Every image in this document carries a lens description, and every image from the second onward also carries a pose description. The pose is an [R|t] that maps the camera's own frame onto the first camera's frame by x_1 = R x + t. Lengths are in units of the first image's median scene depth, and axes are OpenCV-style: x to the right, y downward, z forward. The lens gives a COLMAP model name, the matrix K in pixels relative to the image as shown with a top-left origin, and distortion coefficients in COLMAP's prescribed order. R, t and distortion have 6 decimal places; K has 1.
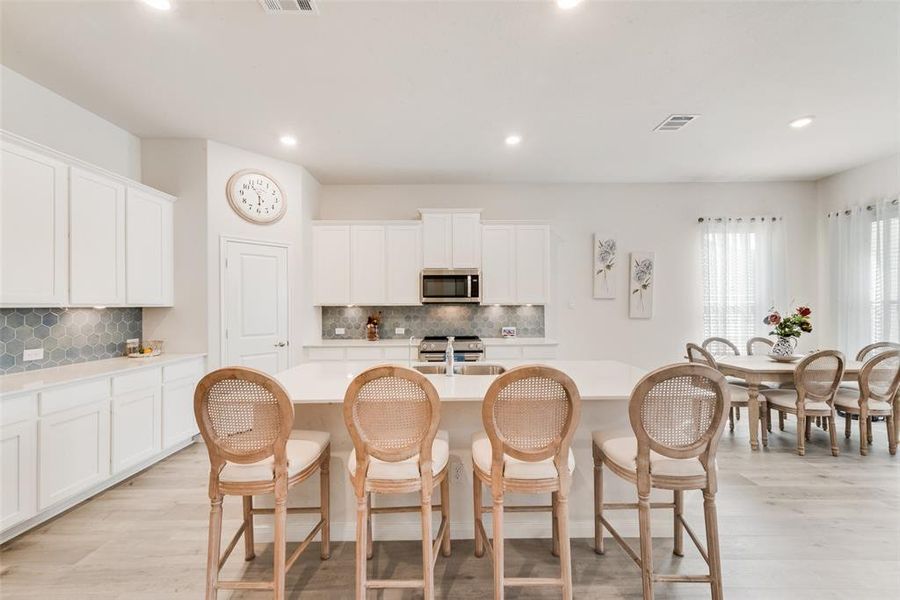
lens RADIAL K [[350.2, 0, 450.3], [0, 350.2, 302.4], [0, 0, 1]] dist [0.002528, 0.000208]
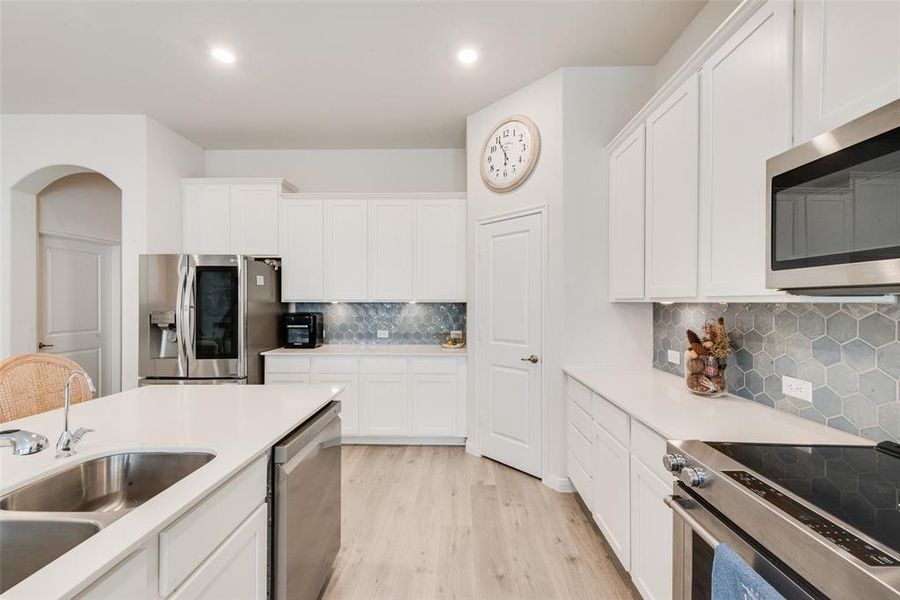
lens RADIAL K [[350.2, 0, 450.3], [0, 350.2, 302.4], [0, 0, 1]] dist [0.002528, 0.000208]
pose [[-0.016235, 0.005024, -0.999856, 0.168173], [0.004450, 0.999978, 0.004953, 0.006230], [0.999858, -0.004369, -0.016257, 0.764835]]
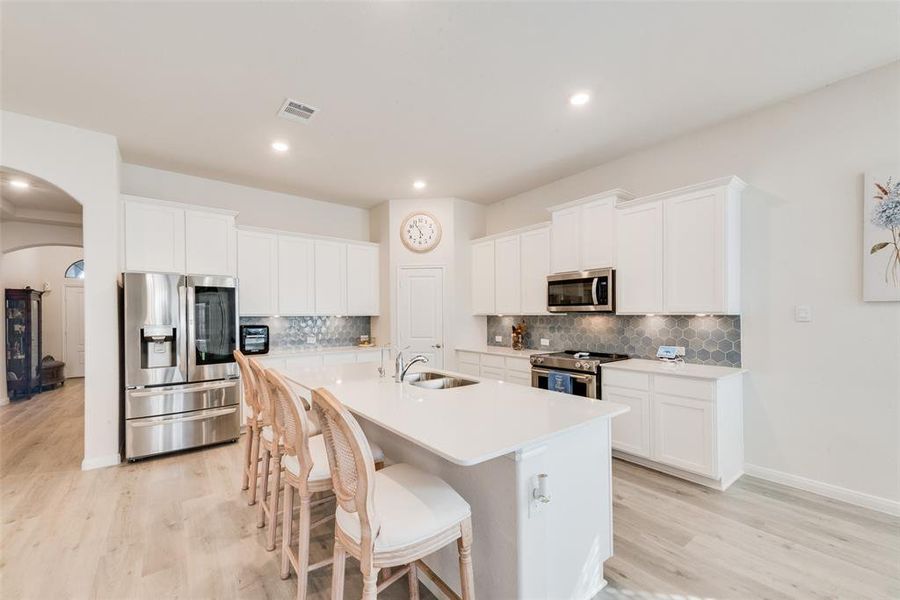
lens RADIAL K [[355.3, 0, 442.6], [0, 355.3, 314.5], [0, 0, 1]] dist [0.001111, 0.000021]
pose [[0.606949, 0.001032, -0.794740, 0.477189], [0.006142, 0.999963, 0.005989, 0.000054], [0.794717, -0.008516, 0.606920, 0.222081]]
